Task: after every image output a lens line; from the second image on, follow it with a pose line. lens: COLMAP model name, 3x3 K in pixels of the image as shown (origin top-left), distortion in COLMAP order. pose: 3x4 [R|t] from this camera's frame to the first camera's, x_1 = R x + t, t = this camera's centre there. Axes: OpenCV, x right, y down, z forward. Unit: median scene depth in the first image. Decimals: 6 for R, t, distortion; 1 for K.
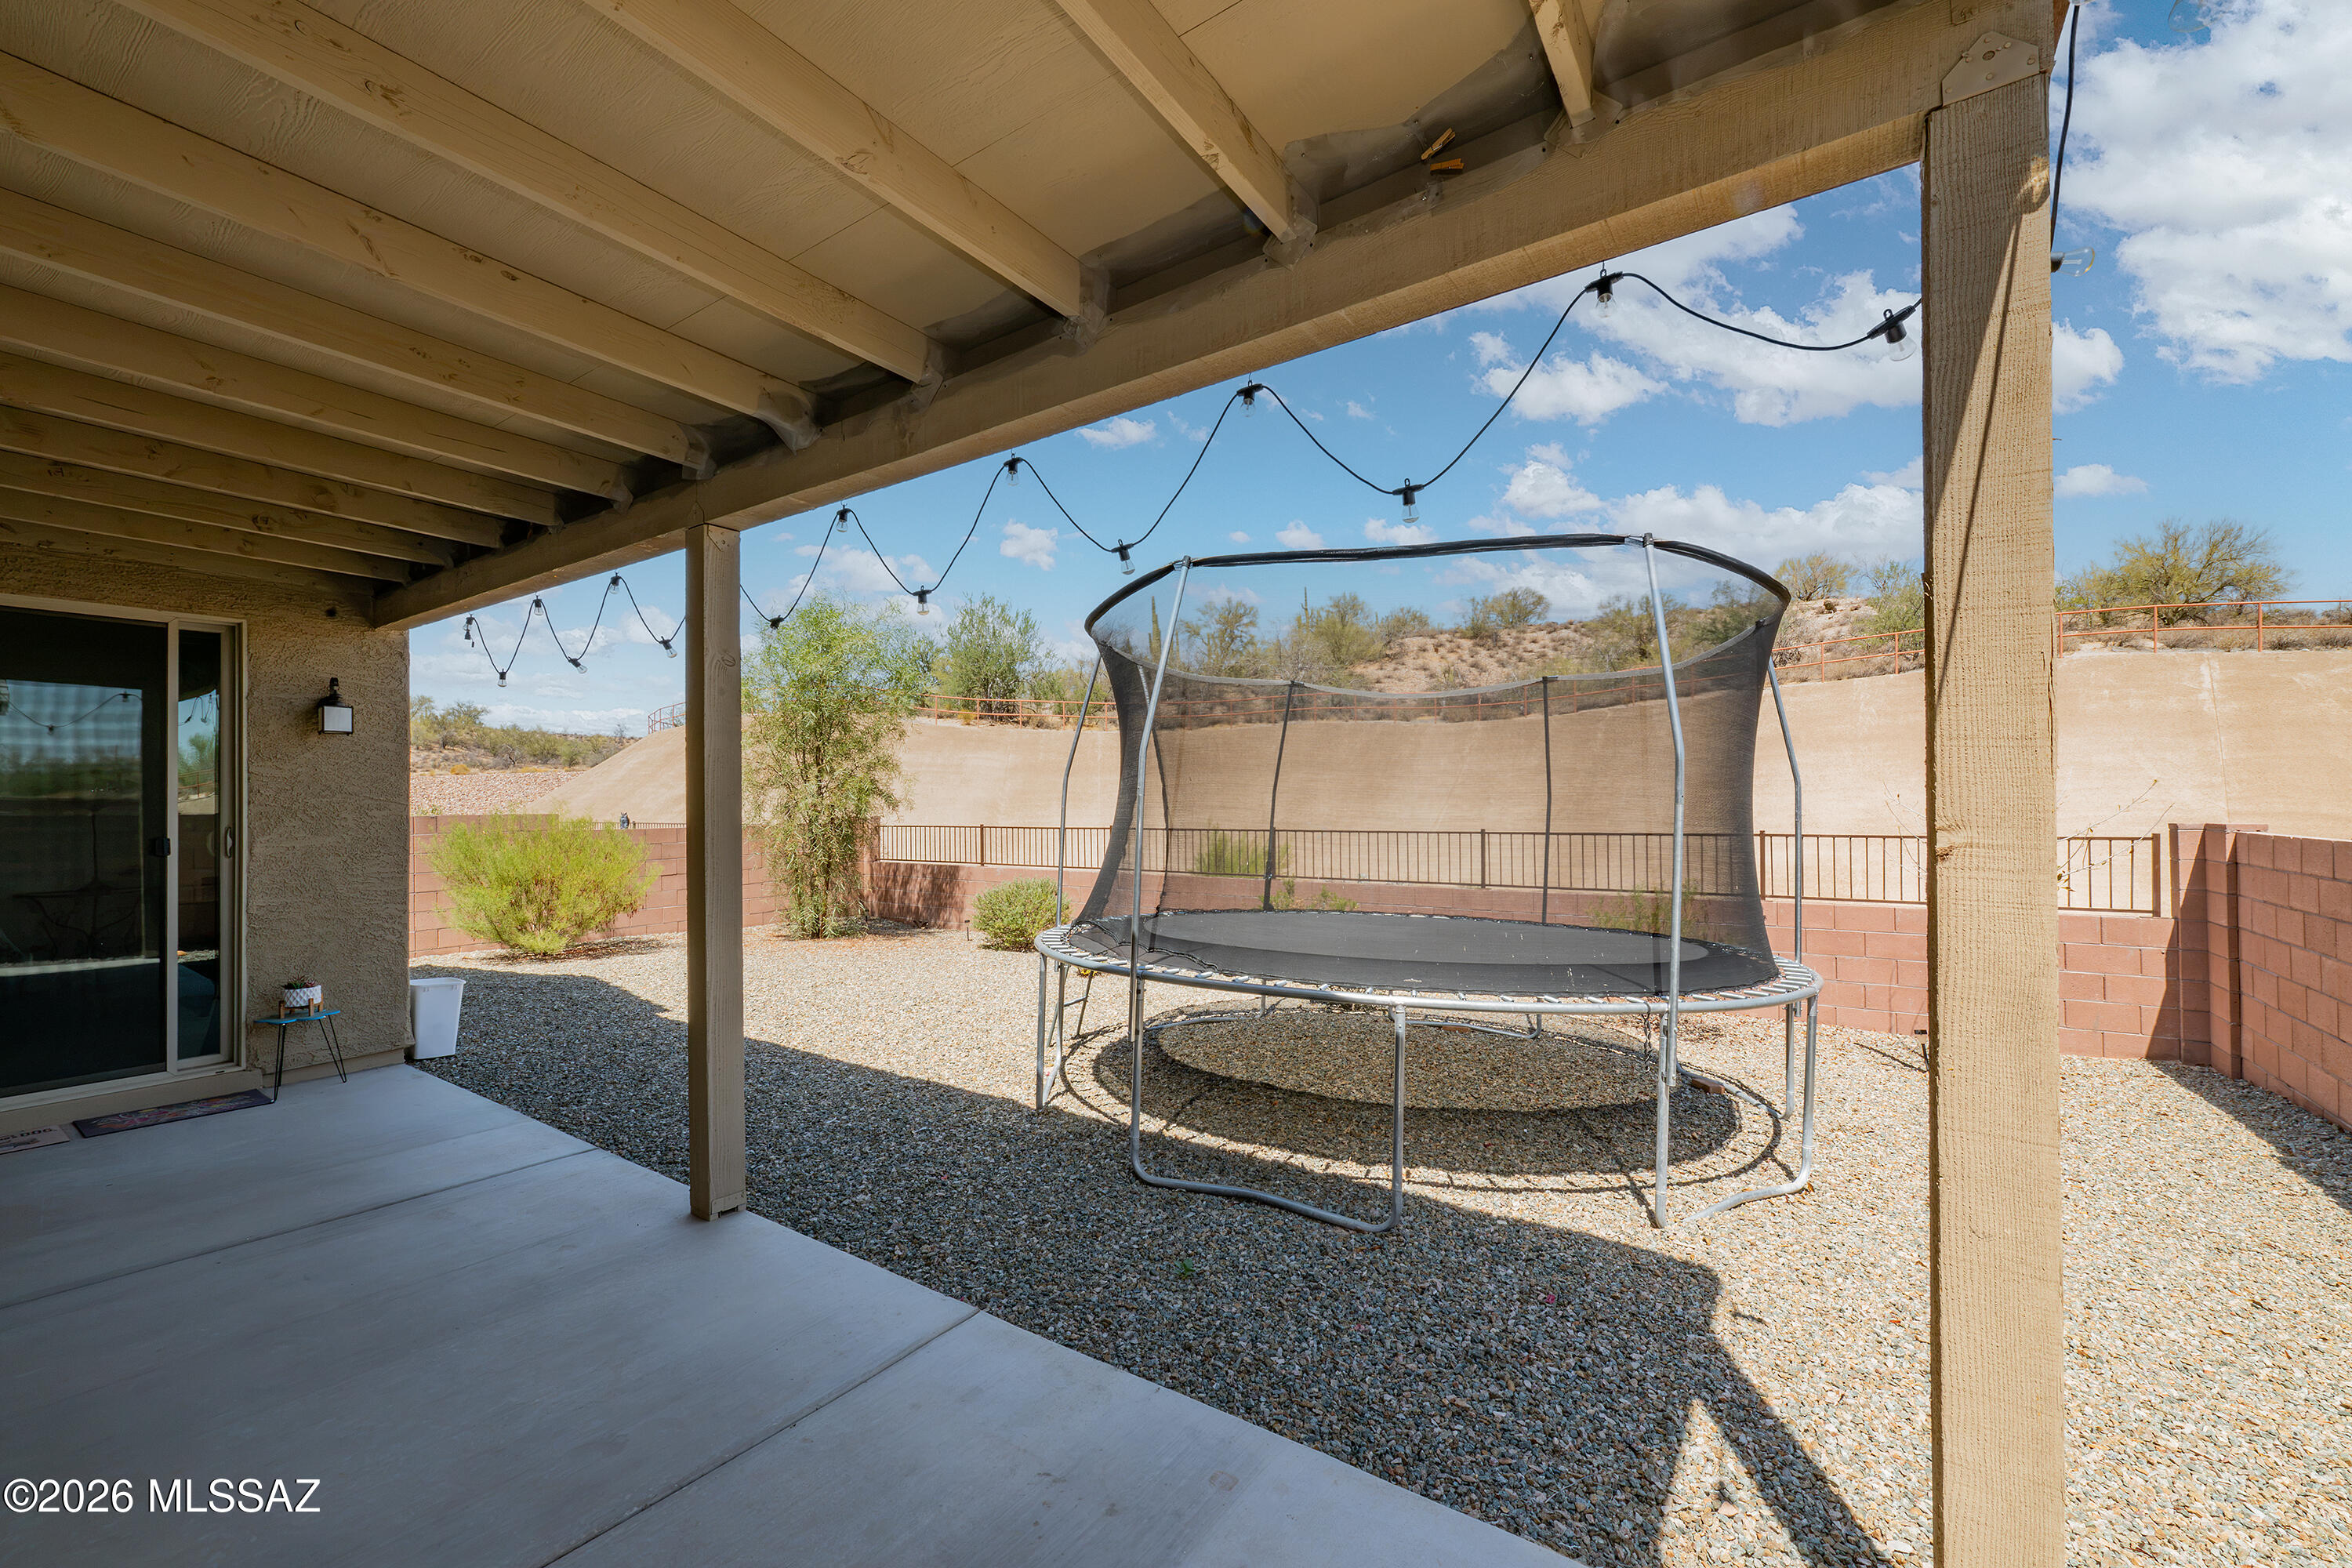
lens RADIAL K [[930.0, 0, 1186.4], [0, 930.0, 795.7], [0, 0, 1]] dist [0.003183, 0.000421]
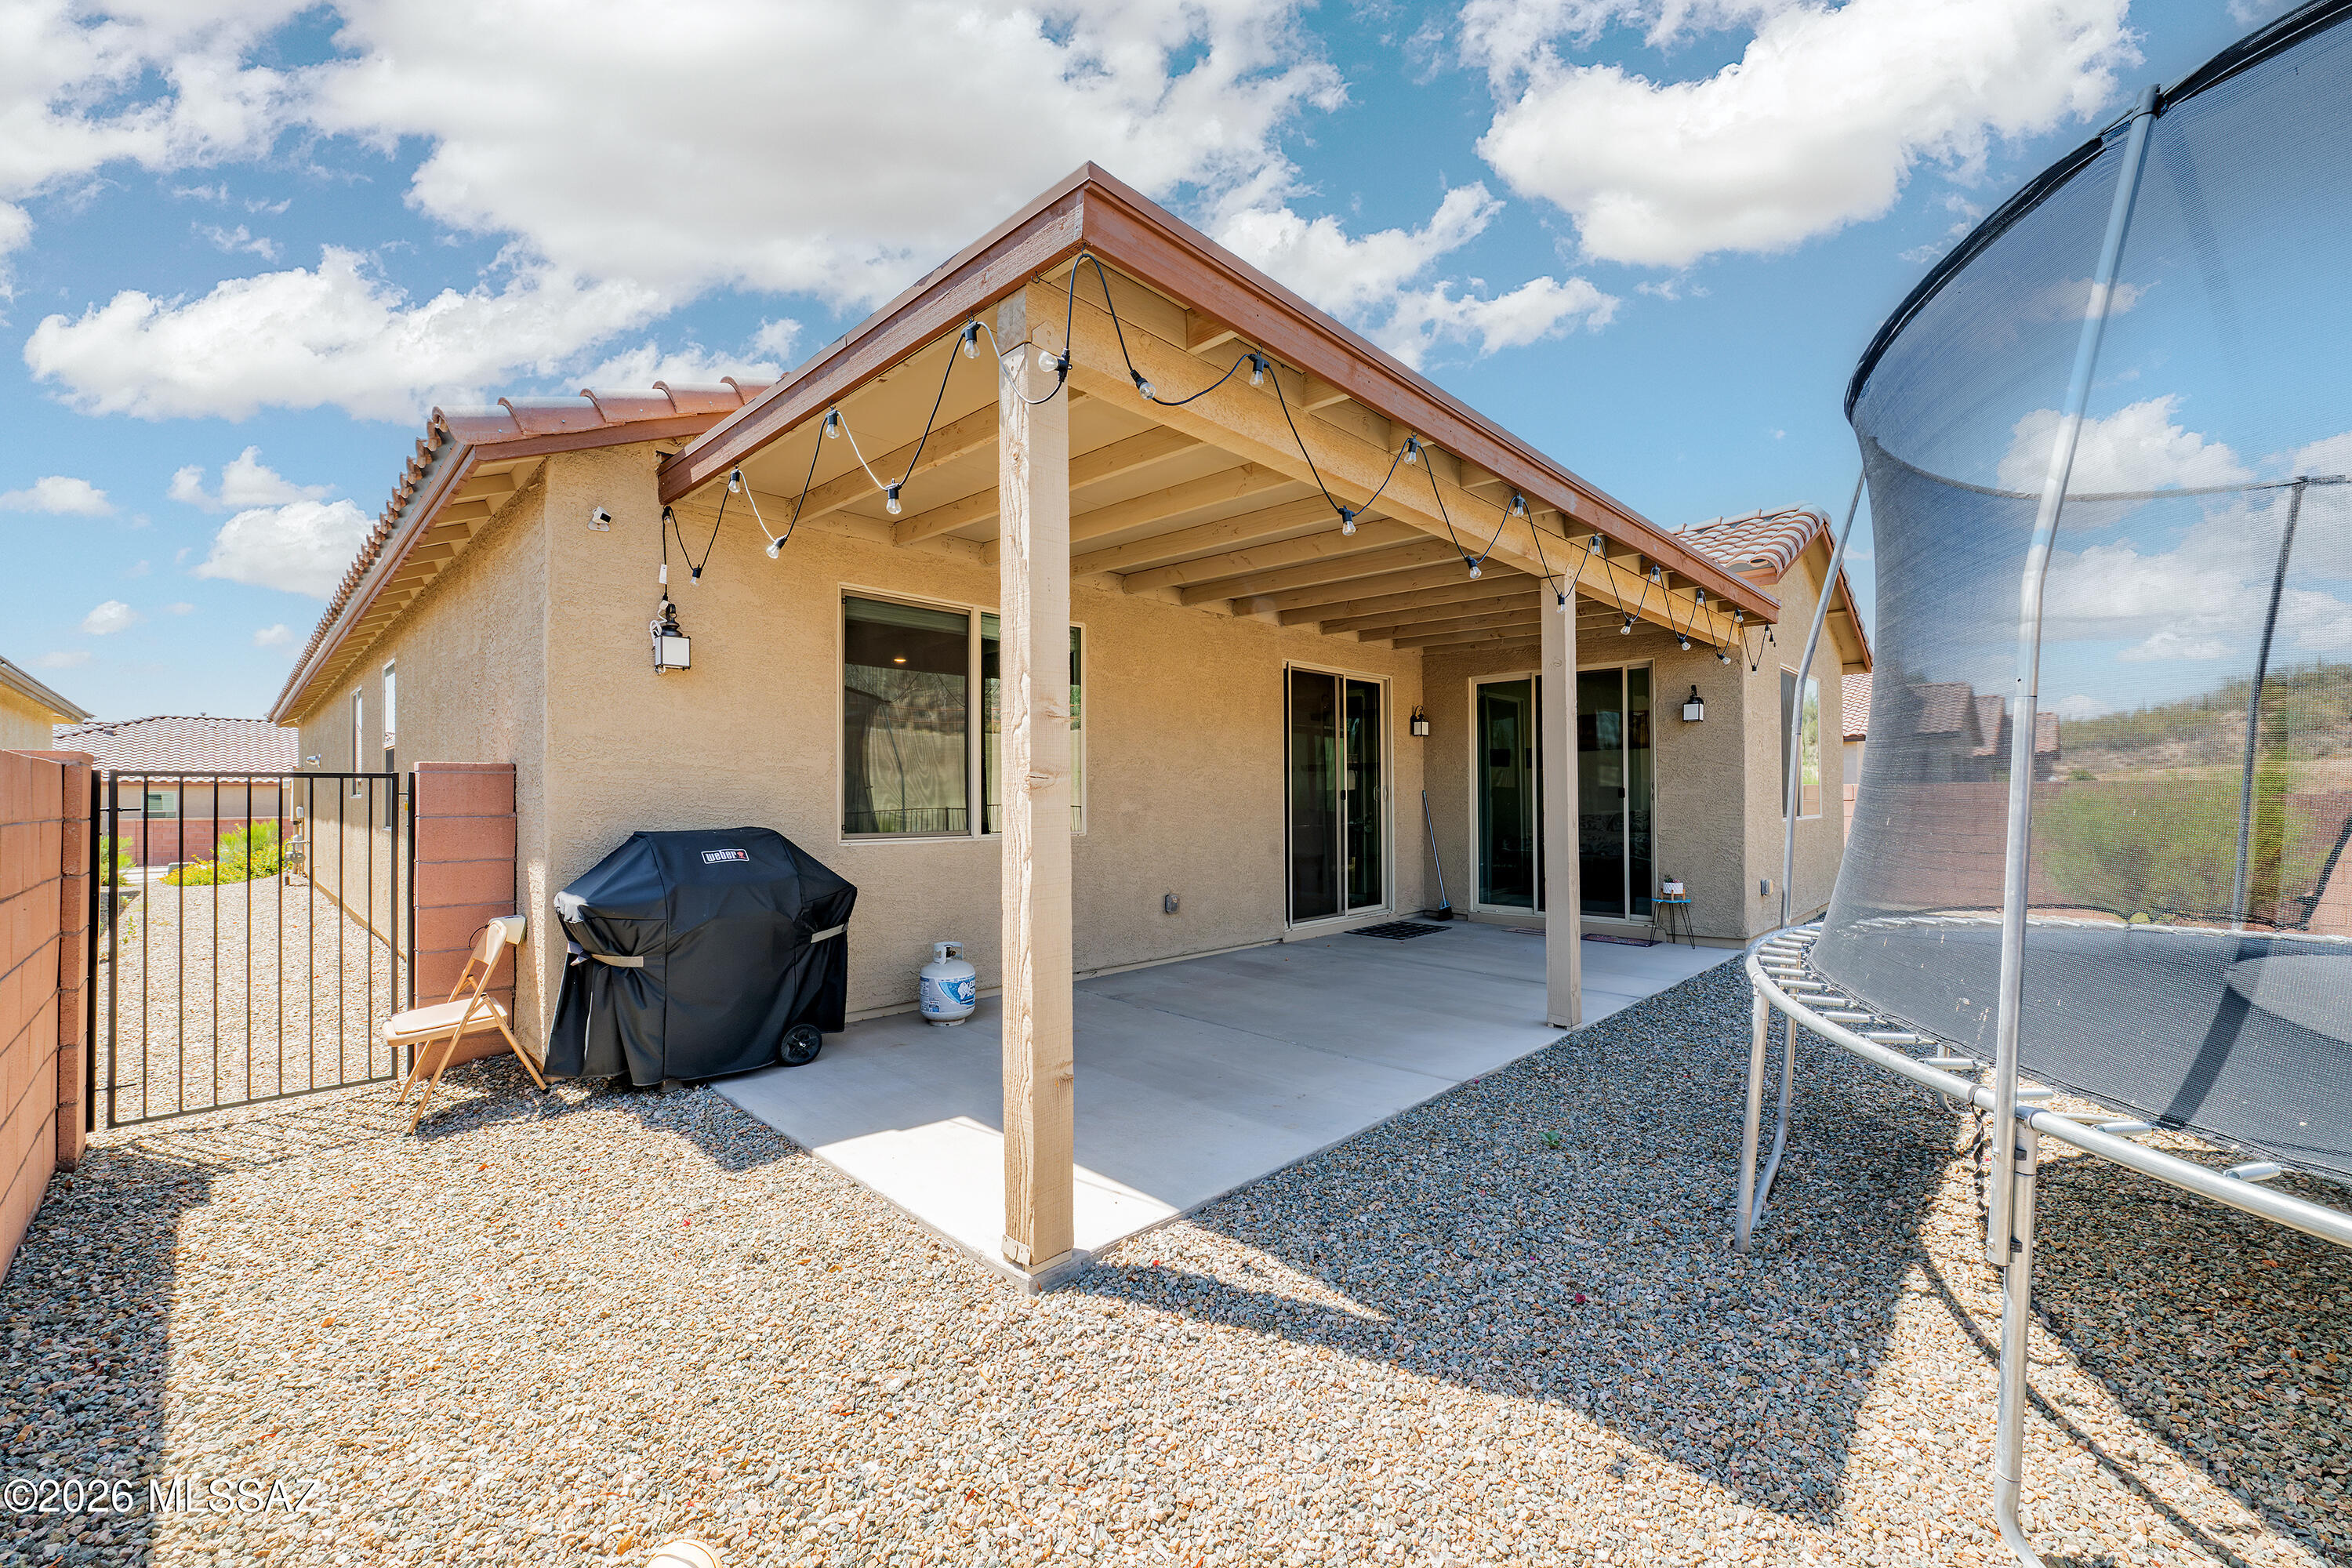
lens RADIAL K [[930.0, 0, 1186.1], [0, 930.0, 787.7], [0, 0, 1]] dist [0.003183, 0.000421]
pose [[-0.180096, -0.006569, -0.983627, 0.792972], [0.024479, 0.999638, -0.011158, 0.043088], [0.983344, -0.026087, -0.179870, 0.497397]]
